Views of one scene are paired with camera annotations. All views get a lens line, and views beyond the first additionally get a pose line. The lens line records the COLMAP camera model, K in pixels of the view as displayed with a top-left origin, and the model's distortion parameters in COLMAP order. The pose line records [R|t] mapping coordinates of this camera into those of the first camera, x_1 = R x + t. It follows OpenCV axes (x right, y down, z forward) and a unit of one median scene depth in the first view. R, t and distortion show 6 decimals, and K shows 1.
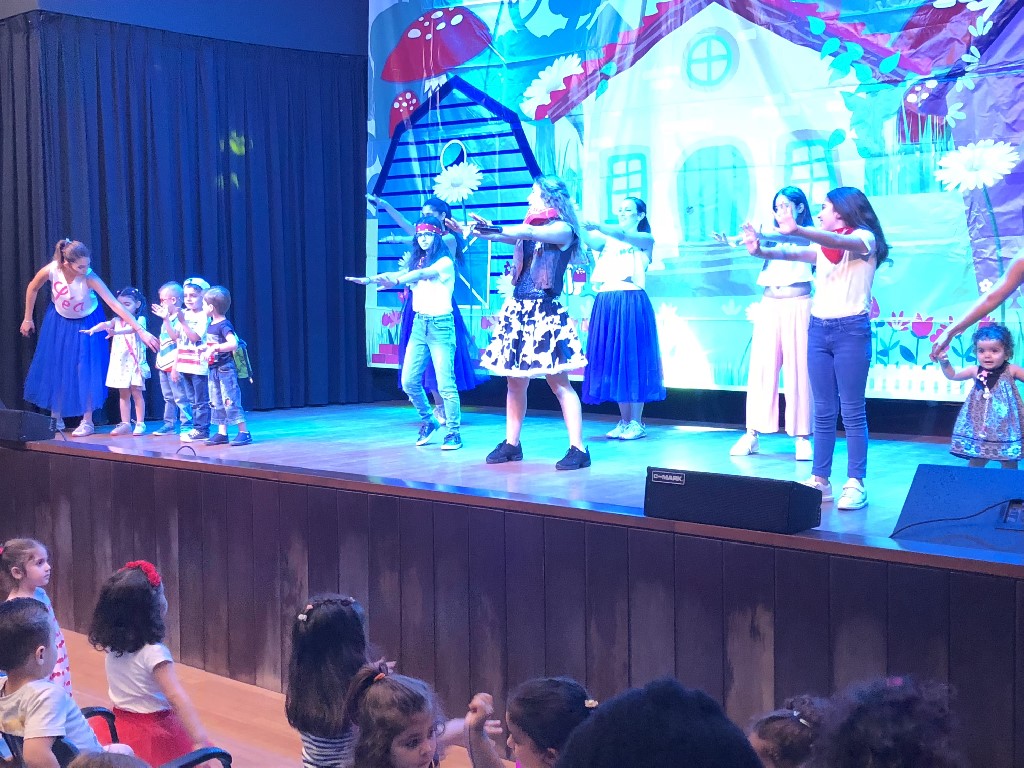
lens RADIAL K [[1313.0, 0, 509.5], [0, 1313.0, 404.8], [0, 0, 1]] dist [0.118034, -0.297167]
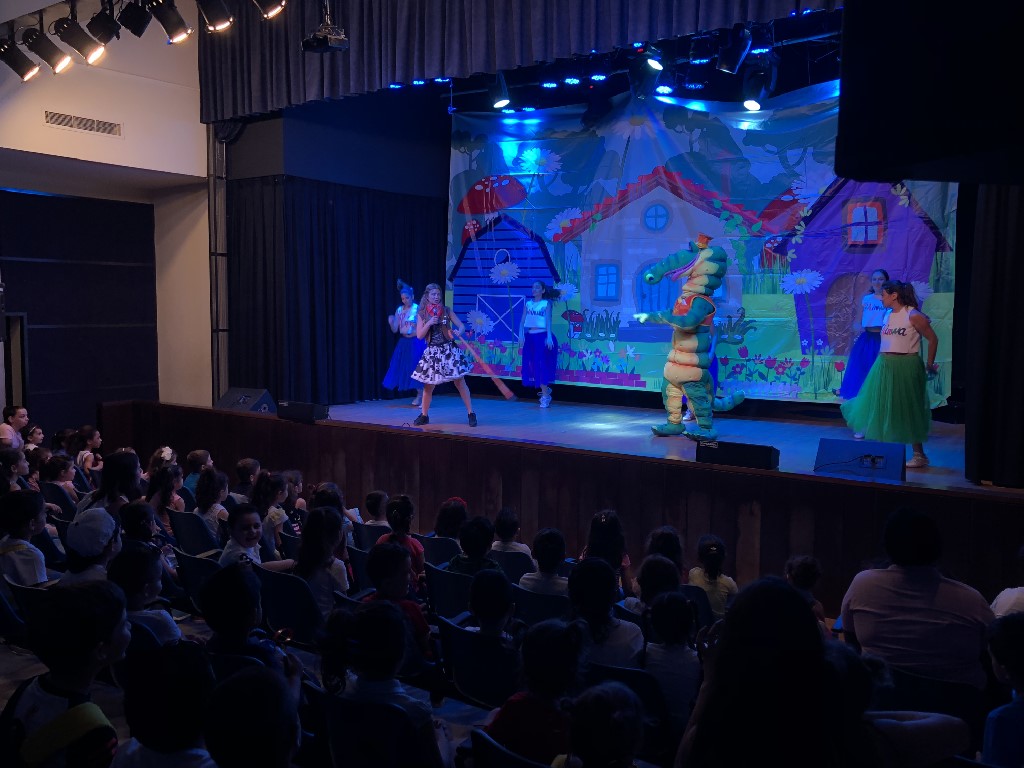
lens RADIAL K [[886.6, 0, 505.6], [0, 886.6, 376.3], [0, 0, 1]] dist [0.104306, -0.199623]
pose [[0.992340, 0.012651, 0.122889, -0.211047], [-0.012009, 0.999910, -0.005965, -0.024205], [-0.122953, 0.004443, 0.992403, -0.223284]]
